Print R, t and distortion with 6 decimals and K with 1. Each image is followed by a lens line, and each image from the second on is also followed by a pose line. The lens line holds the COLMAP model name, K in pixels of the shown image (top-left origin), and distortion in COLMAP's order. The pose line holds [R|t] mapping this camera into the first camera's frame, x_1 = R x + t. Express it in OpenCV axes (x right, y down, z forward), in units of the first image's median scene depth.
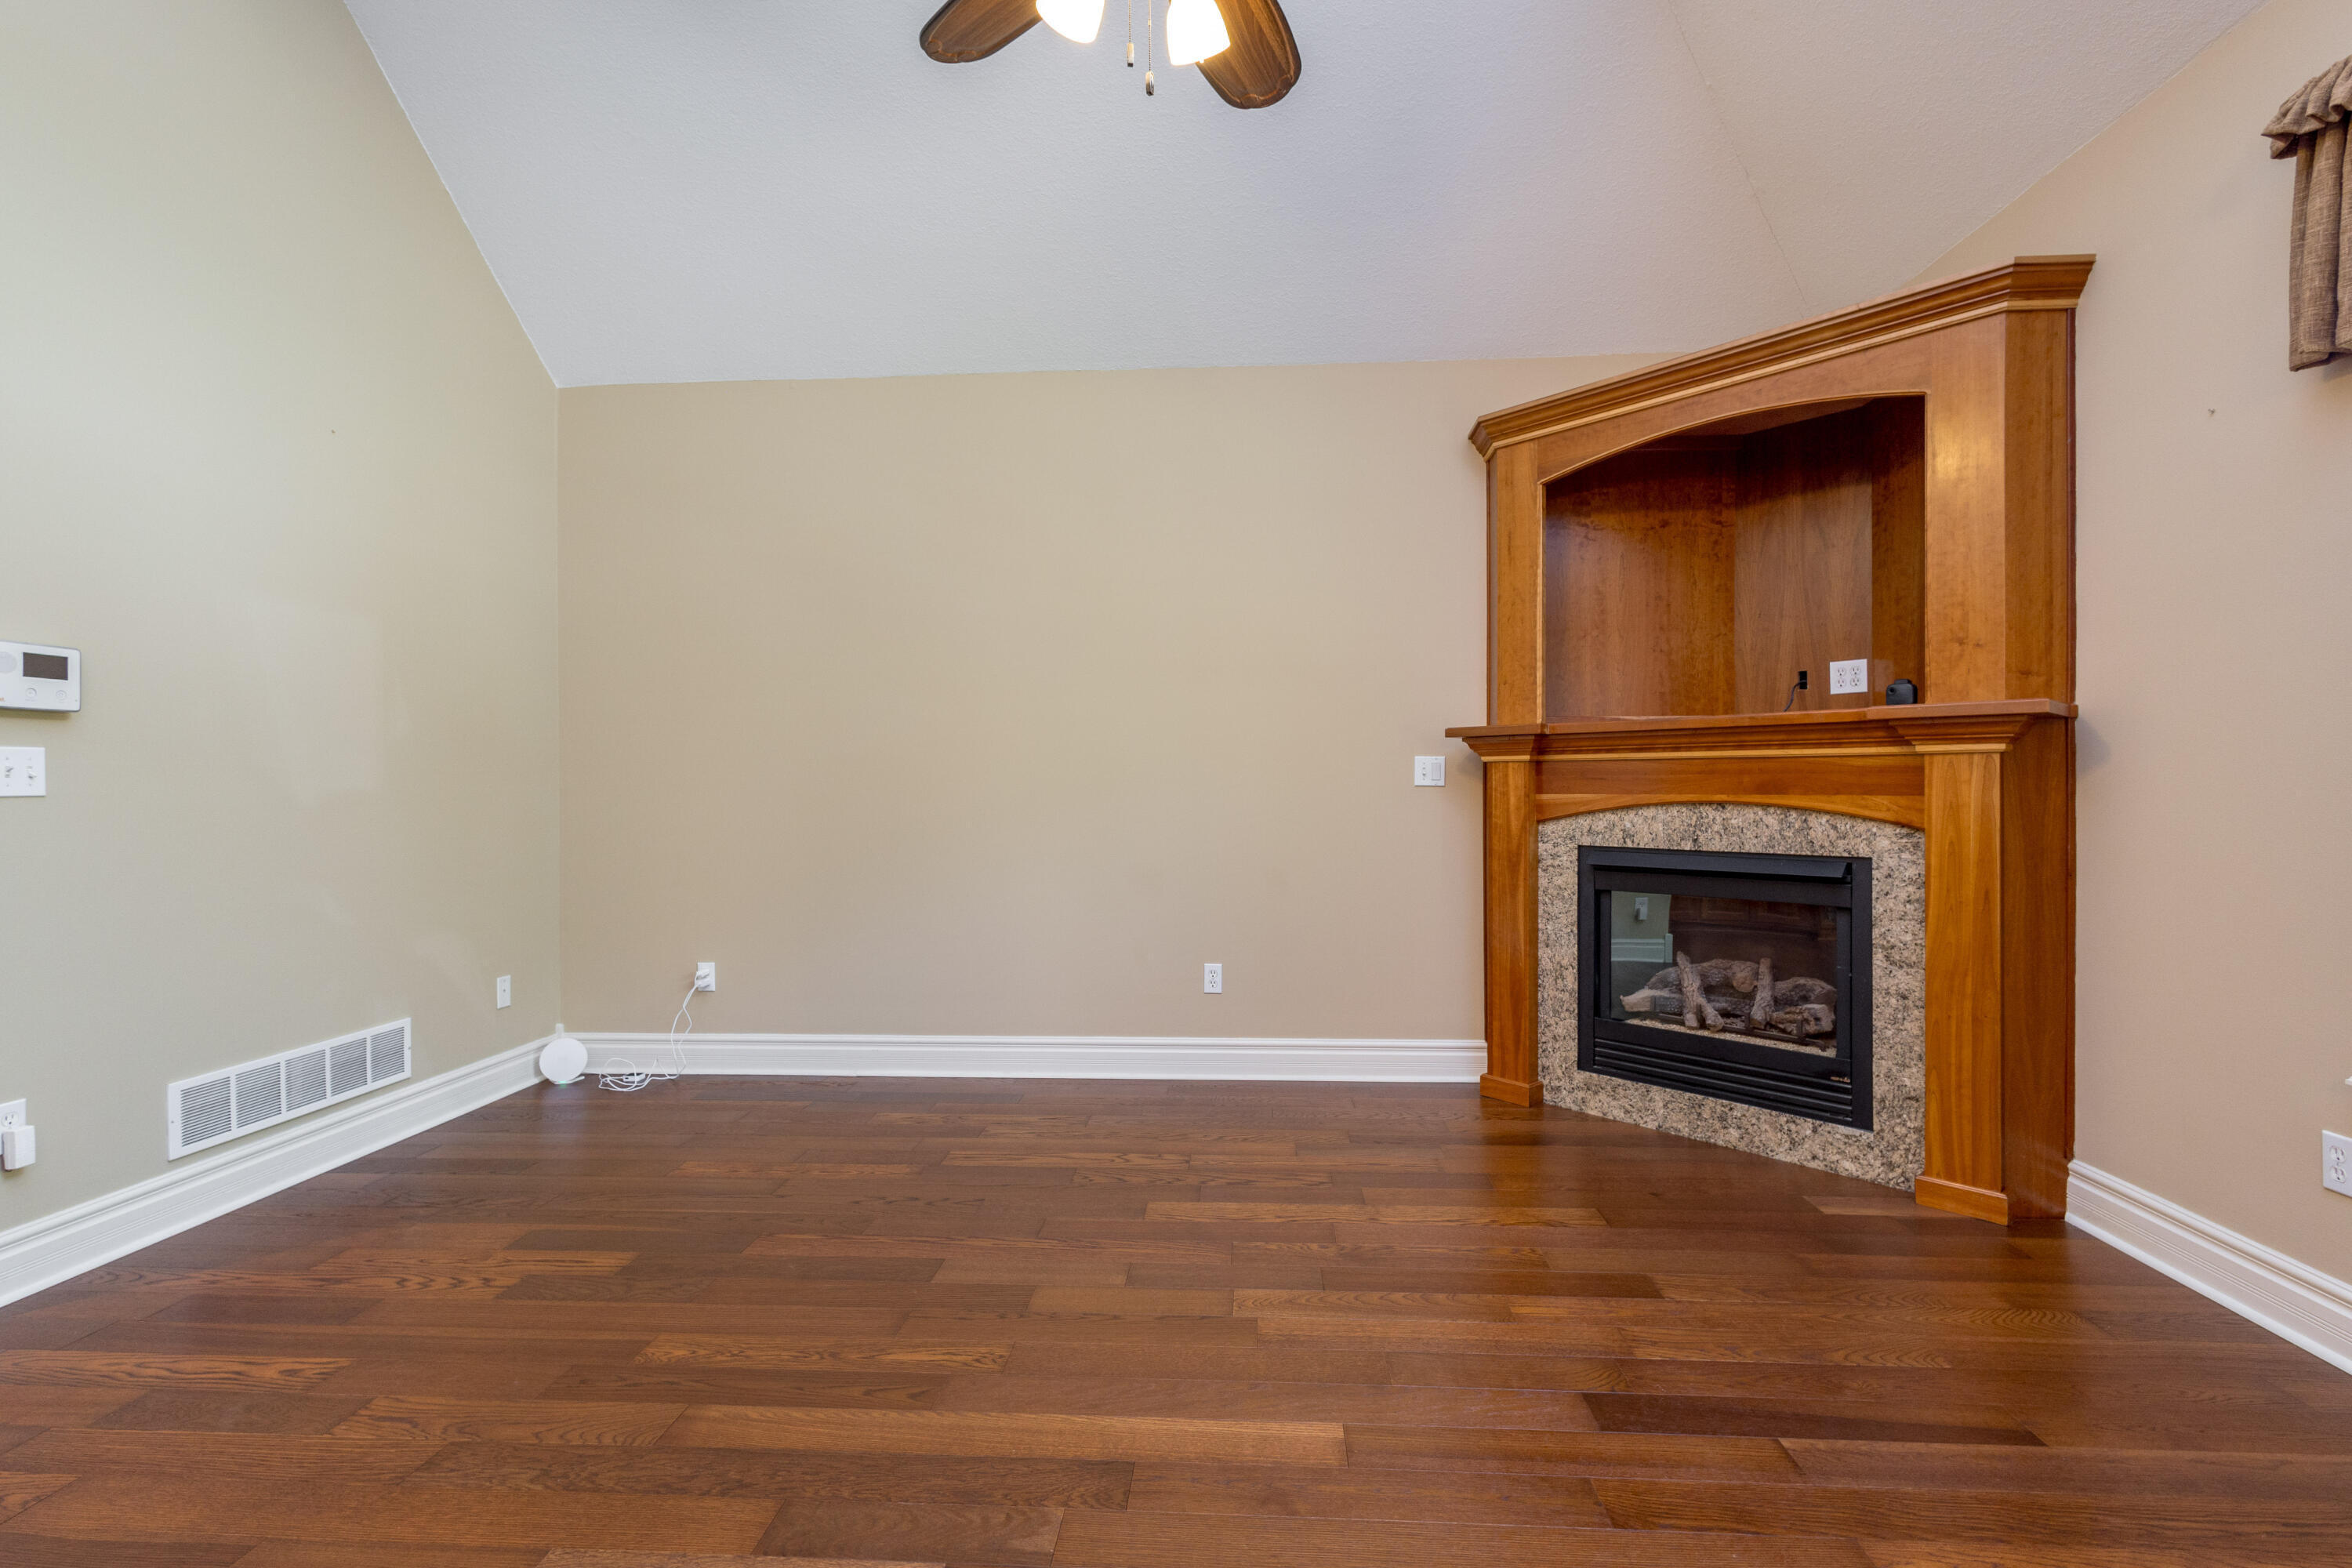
lens RADIAL K [[1091.0, 0, 1176.0], [0, 1091.0, 784.0], [0, 0, 1]] dist [0.003272, -0.000772]
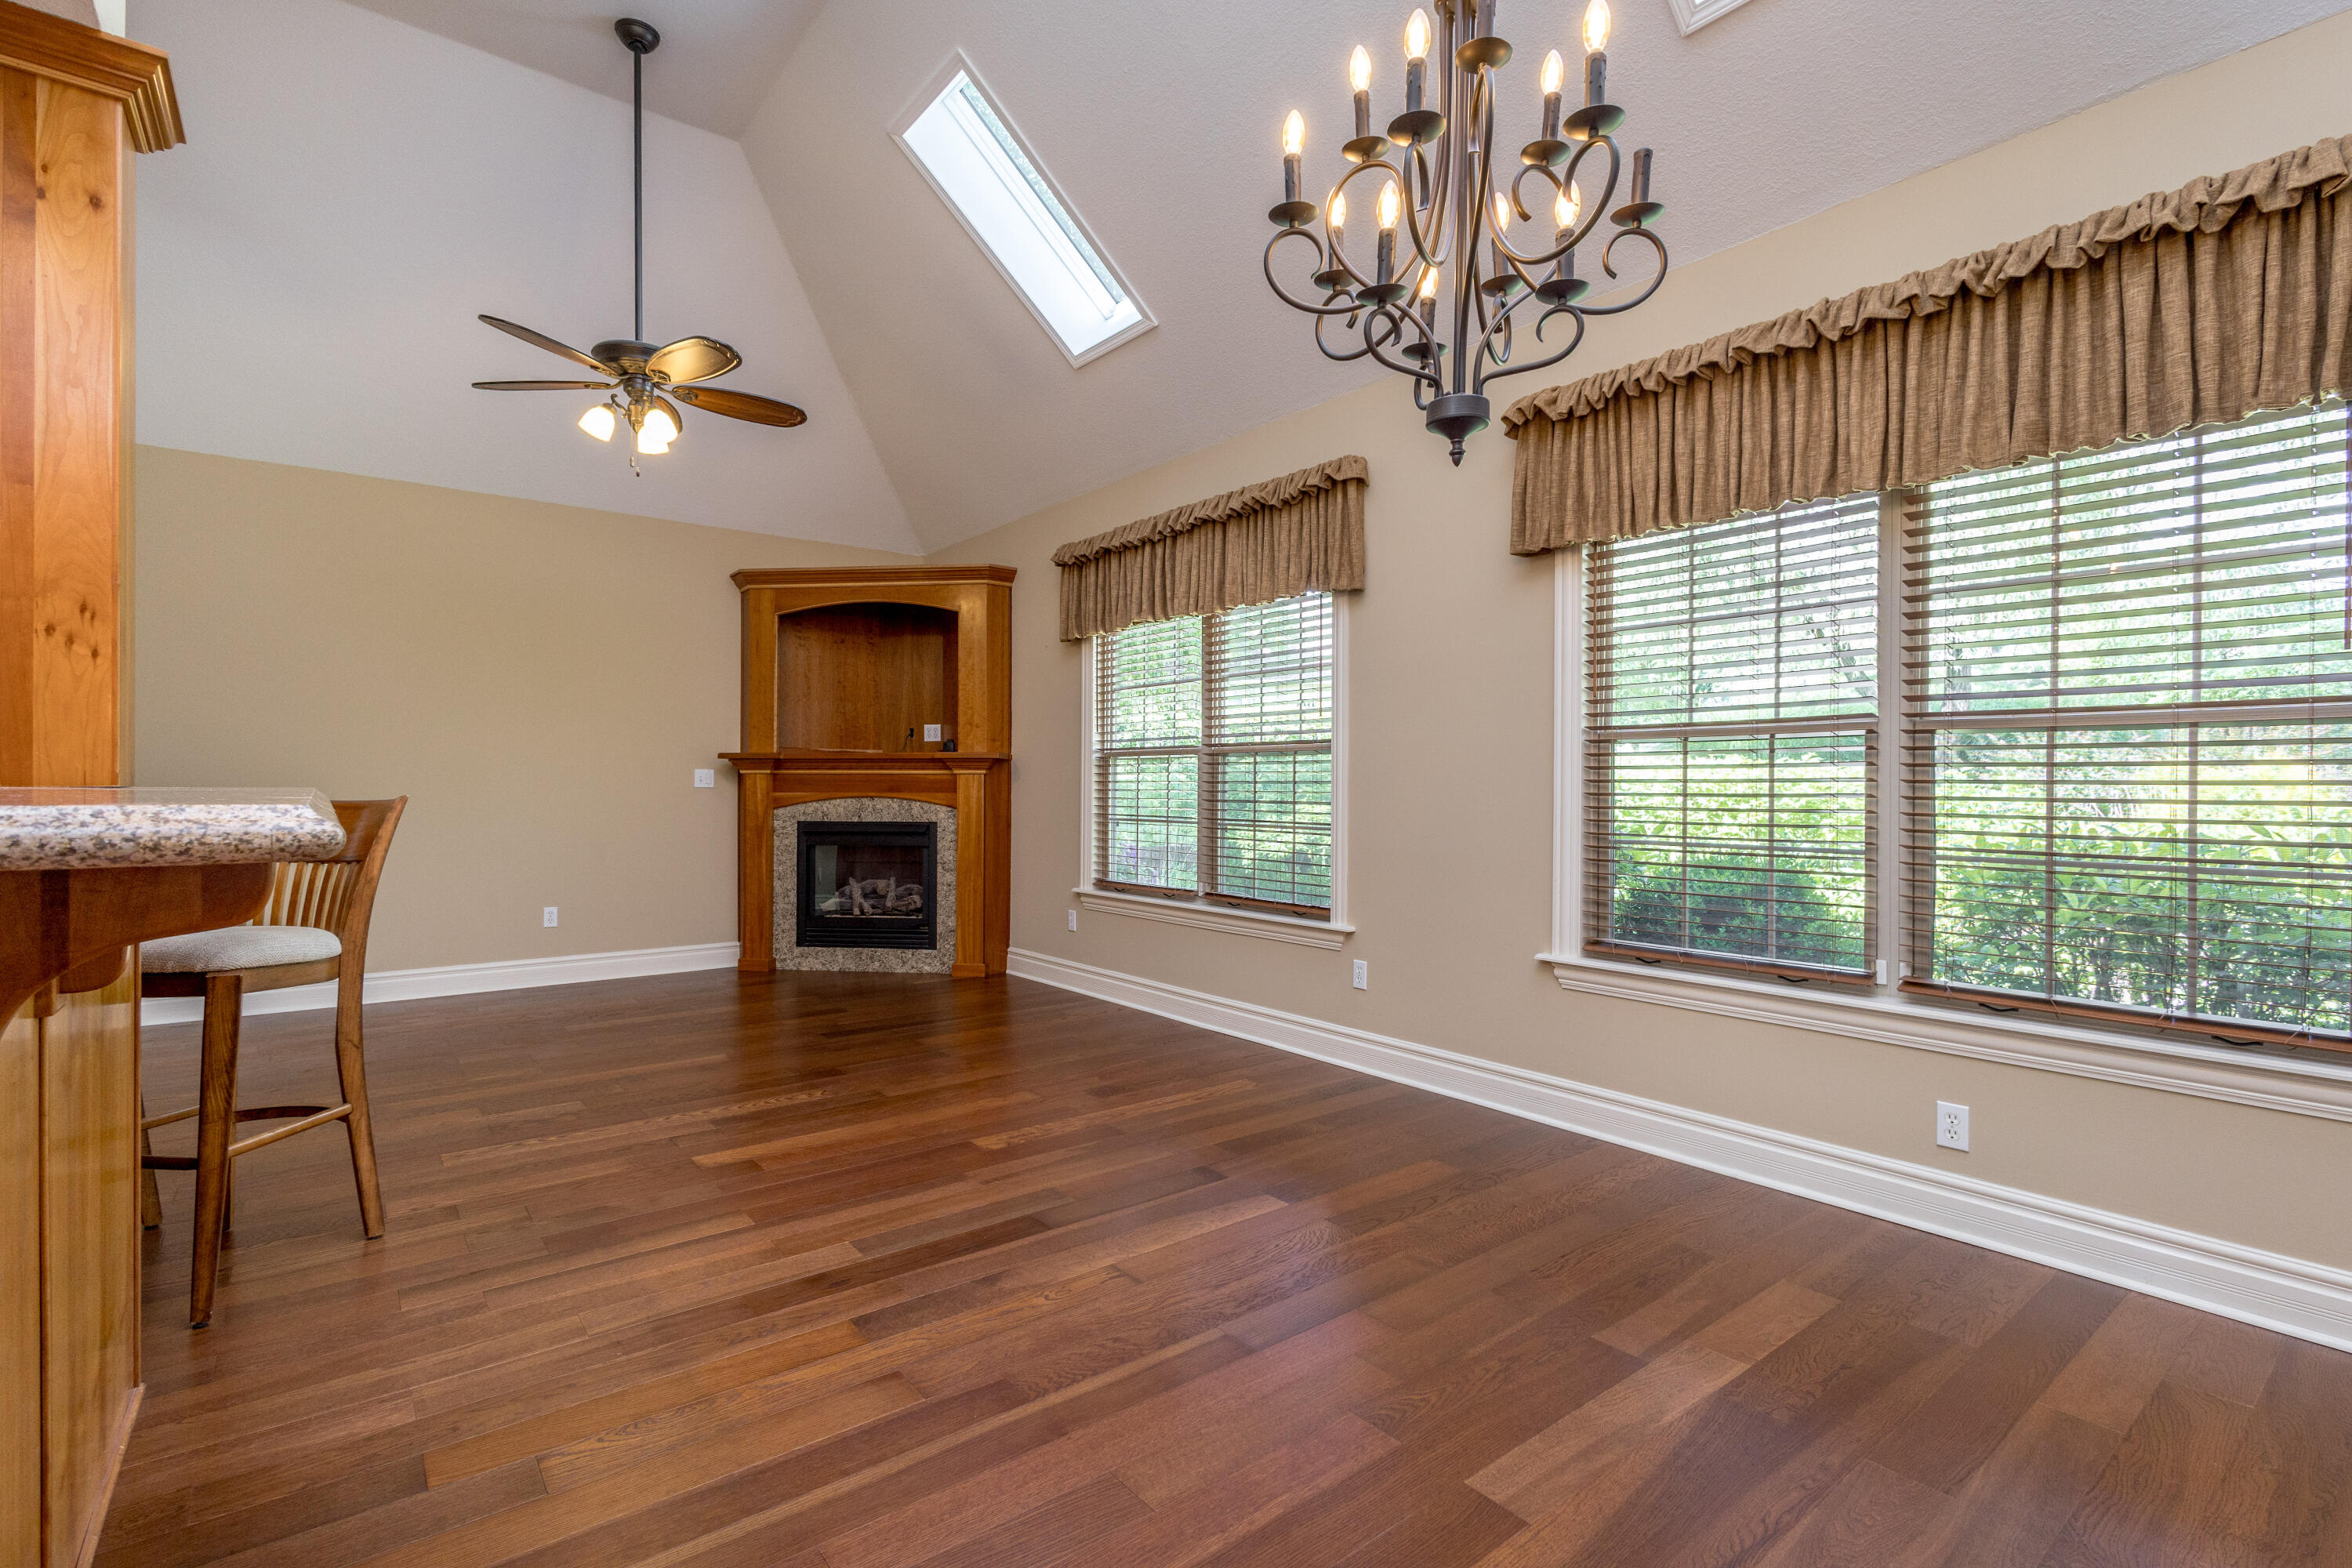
lens RADIAL K [[1085.1, 0, 1174.1], [0, 1085.1, 788.5], [0, 0, 1]] dist [0.016608, -0.007428]
pose [[0.740154, 0.005116, 0.672418, -0.402781], [-0.004633, 0.999986, -0.002508, 0.004831], [-0.672421, -0.001259, 0.740168, -0.792522]]
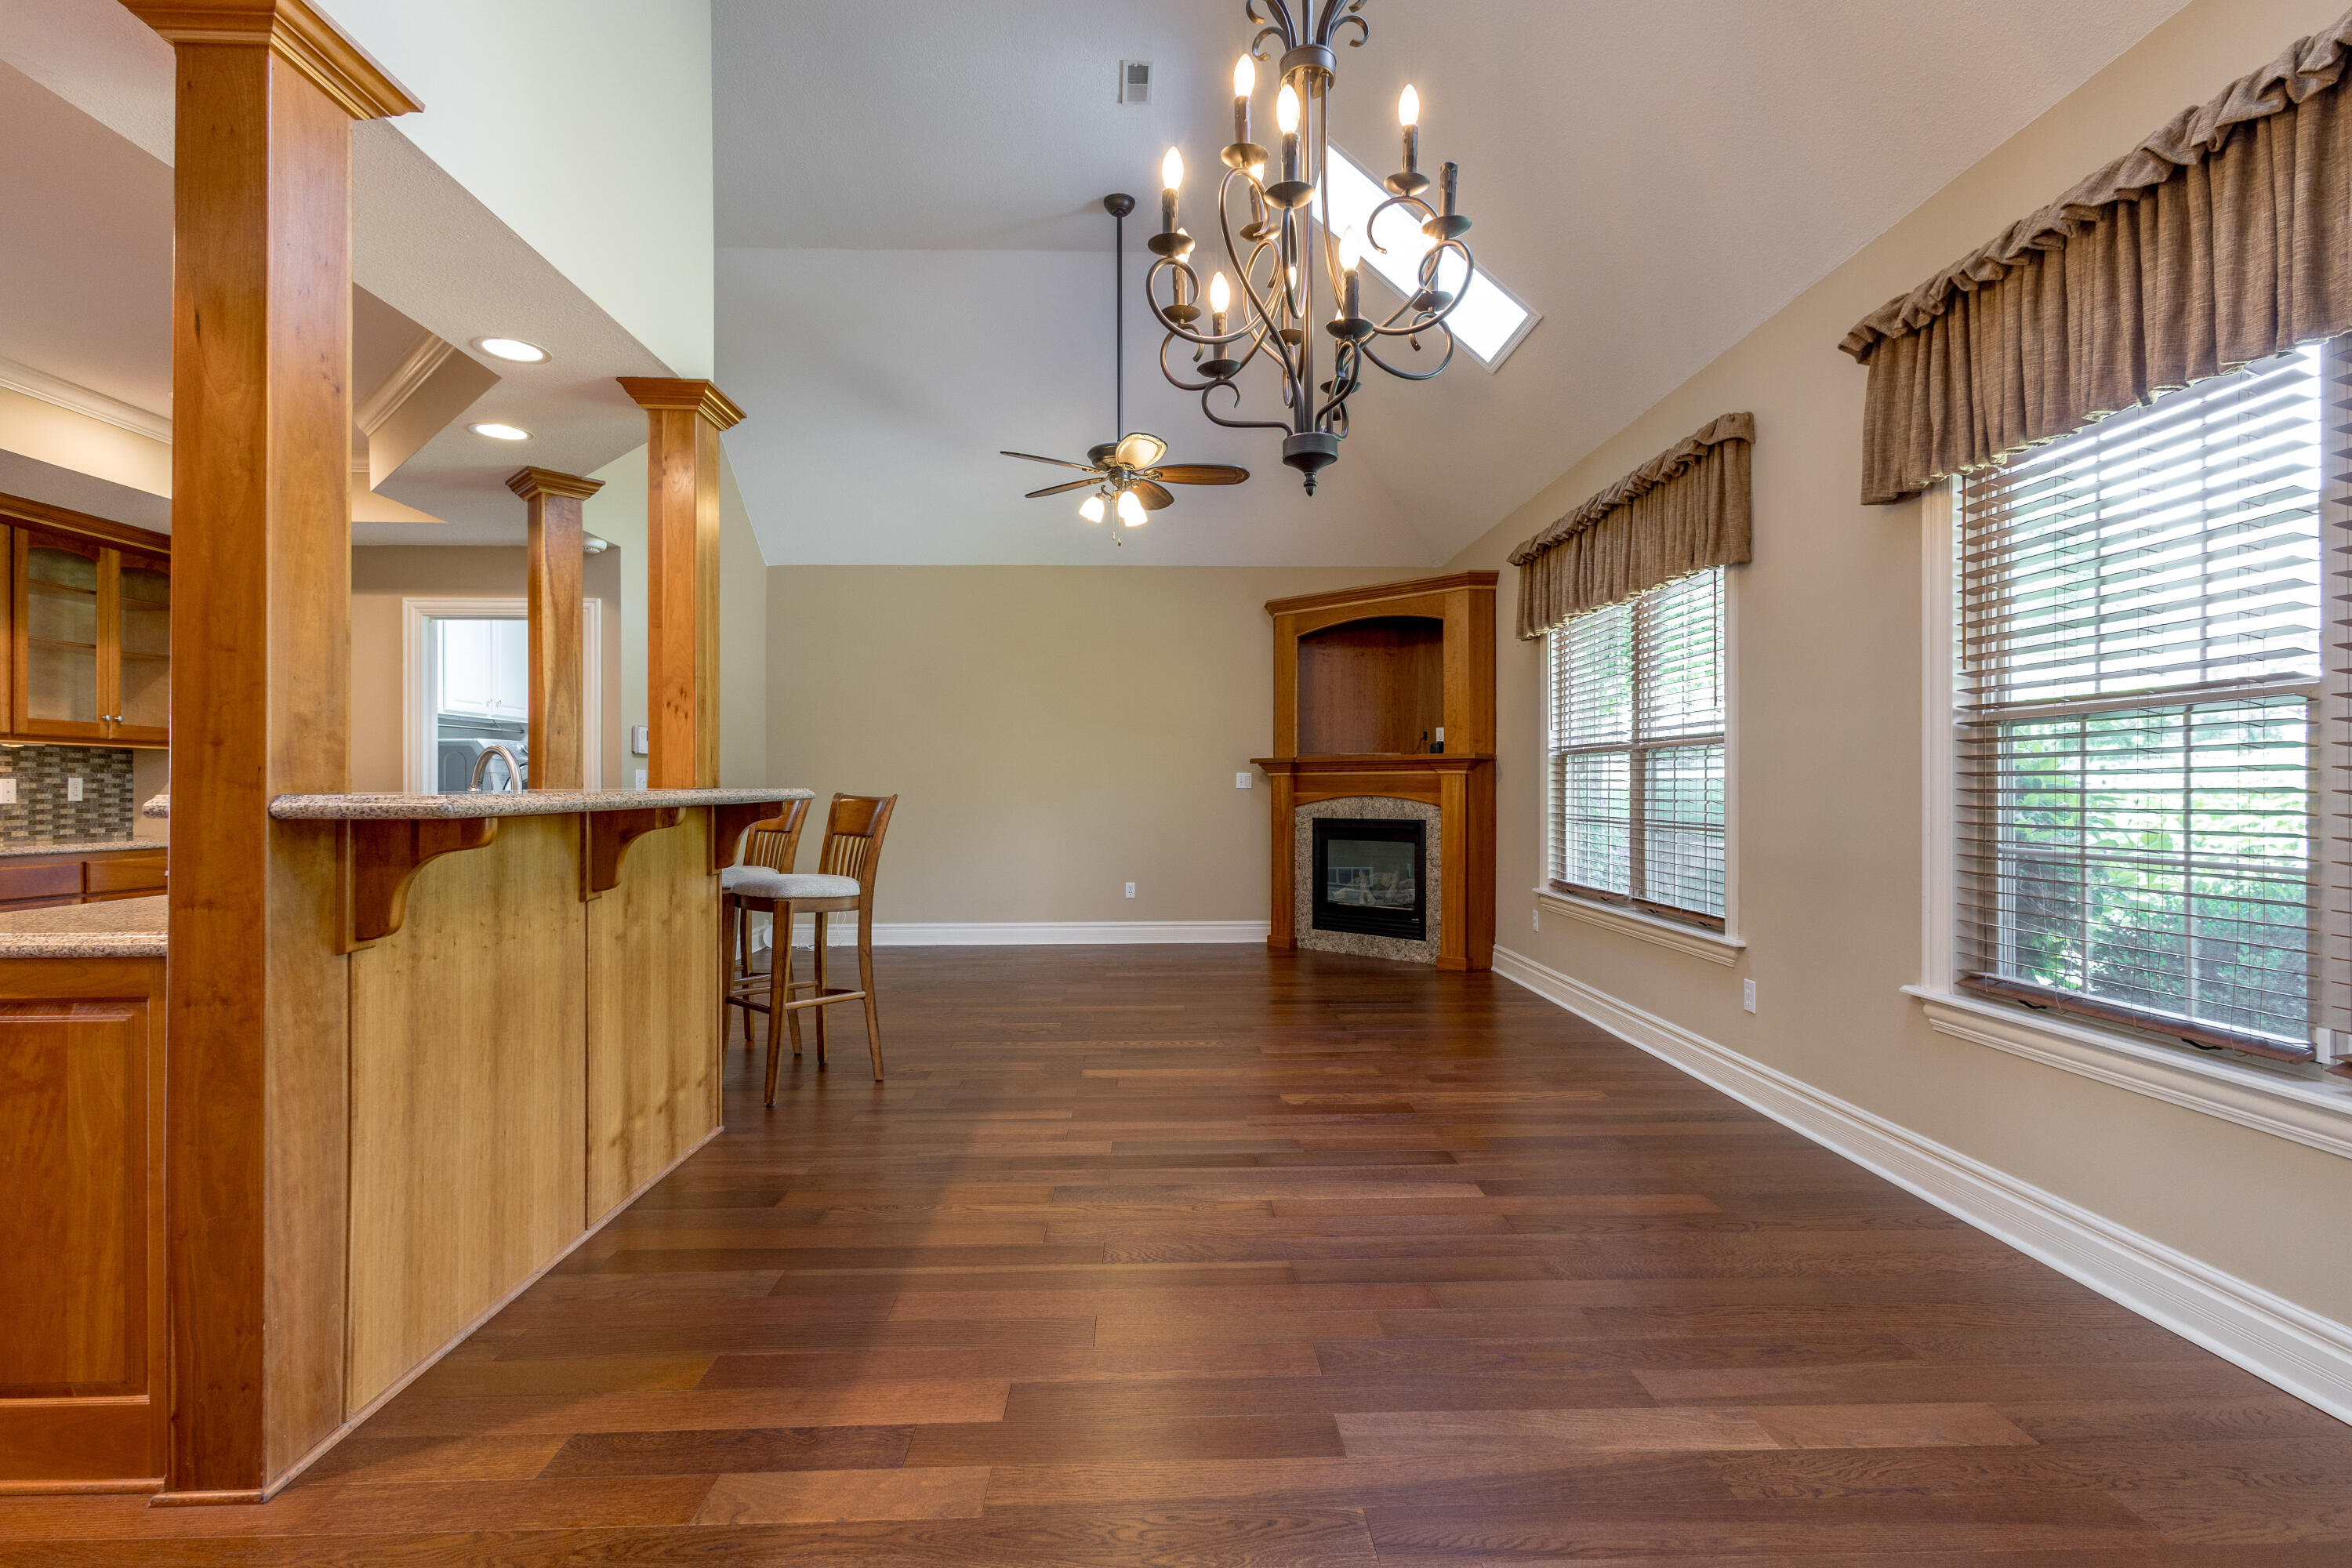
lens RADIAL K [[1091.0, 0, 1176.0], [0, 1091.0, 784.0], [0, 0, 1]] dist [0.003272, -0.000772]
pose [[0.995126, 0.002038, 0.098594, -0.088975], [-0.001473, 0.999982, -0.005803, 0.006673], [-0.098605, 0.005630, 0.995111, -1.063386]]
